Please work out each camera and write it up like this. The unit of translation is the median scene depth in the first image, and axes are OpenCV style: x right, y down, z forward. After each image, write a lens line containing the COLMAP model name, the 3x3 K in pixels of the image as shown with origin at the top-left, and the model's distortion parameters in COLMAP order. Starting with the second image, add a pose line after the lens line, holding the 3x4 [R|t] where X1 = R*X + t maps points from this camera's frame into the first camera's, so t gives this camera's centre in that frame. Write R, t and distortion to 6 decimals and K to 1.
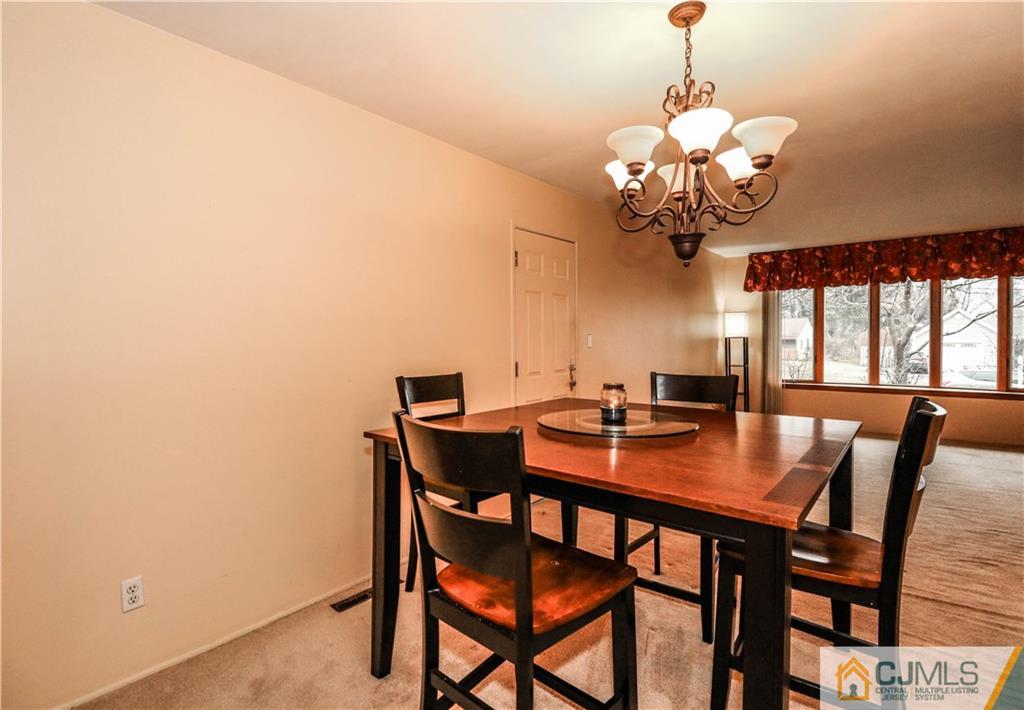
lens RADIAL K [[463.0, 0, 508.1], [0, 463.0, 347.4], [0, 0, 1]] dist [-0.027408, -0.000530]
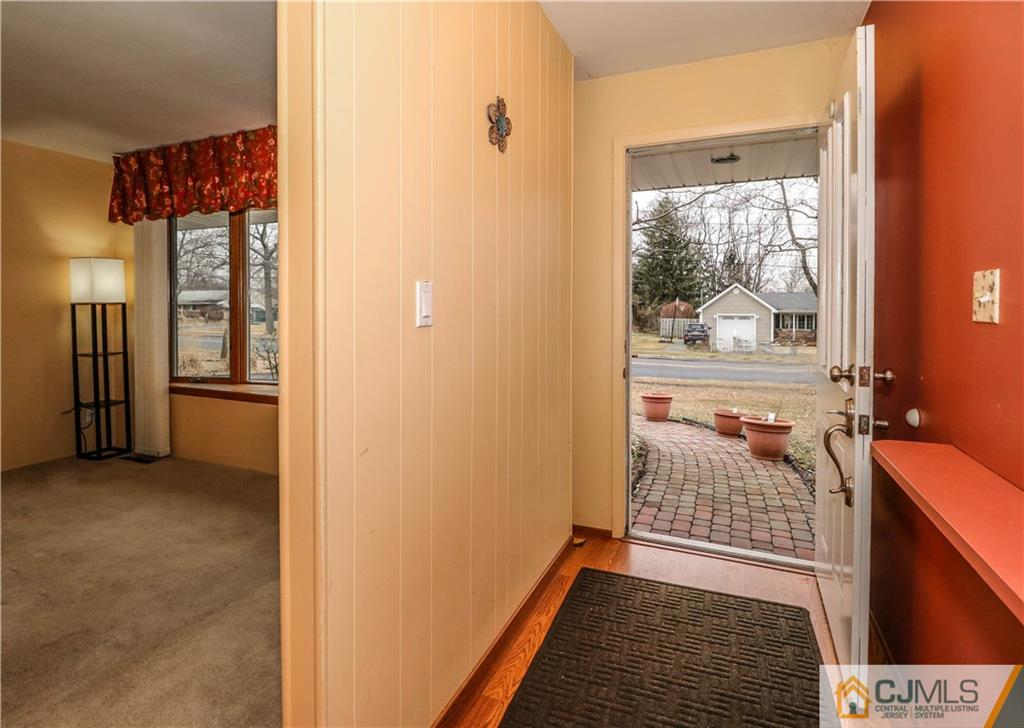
lens RADIAL K [[482.4, 0, 511.3], [0, 482.4, 309.6], [0, 0, 1]] dist [-0.000167, -0.000041]
pose [[0.959862, 0.012633, 0.280188, 0.855244], [-0.008336, 0.999829, -0.016520, -0.008210], [-0.280349, 0.013522, 0.959803, 0.306698]]
